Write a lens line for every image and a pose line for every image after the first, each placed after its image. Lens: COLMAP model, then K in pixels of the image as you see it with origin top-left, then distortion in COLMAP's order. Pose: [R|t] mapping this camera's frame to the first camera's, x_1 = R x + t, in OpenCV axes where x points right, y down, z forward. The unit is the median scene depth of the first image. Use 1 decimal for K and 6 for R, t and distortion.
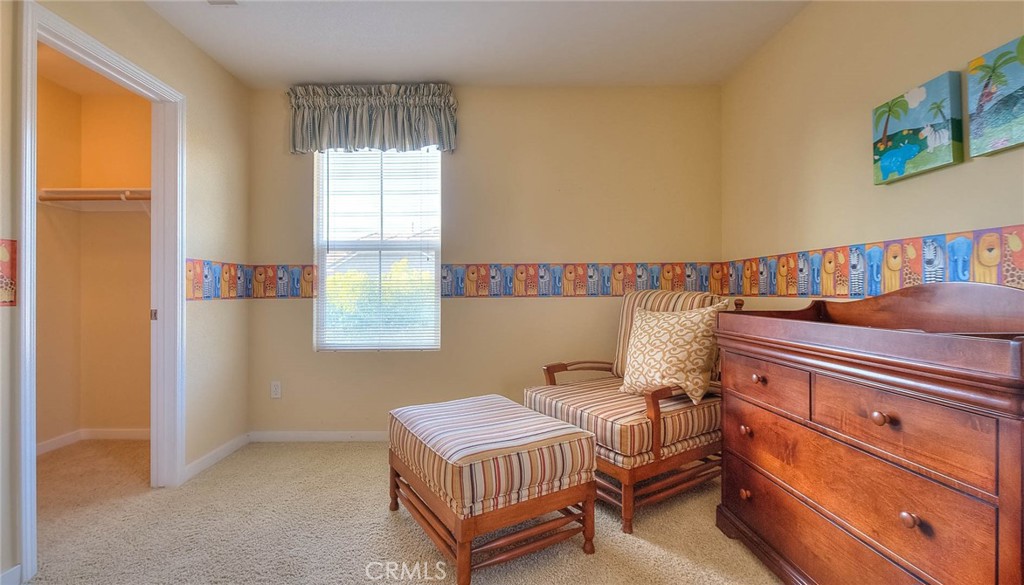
lens RADIAL K [[423.3, 0, 506.1], [0, 423.3, 288.6], [0, 0, 1]] dist [-0.003742, -0.000596]
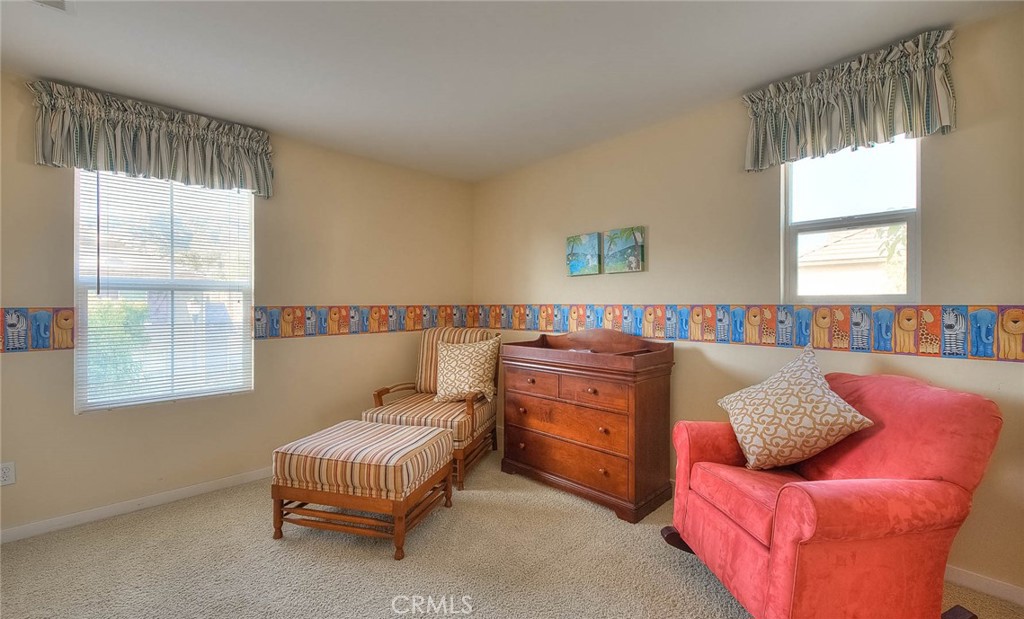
lens RADIAL K [[409.1, 0, 514.9], [0, 409.1, 308.3], [0, 0, 1]] dist [-0.001723, -0.000373]
pose [[0.729894, -0.001243, 0.683560, -0.455923], [-0.004793, 0.999964, 0.006936, -0.078180], [-0.683544, -0.008339, 0.729862, -0.173401]]
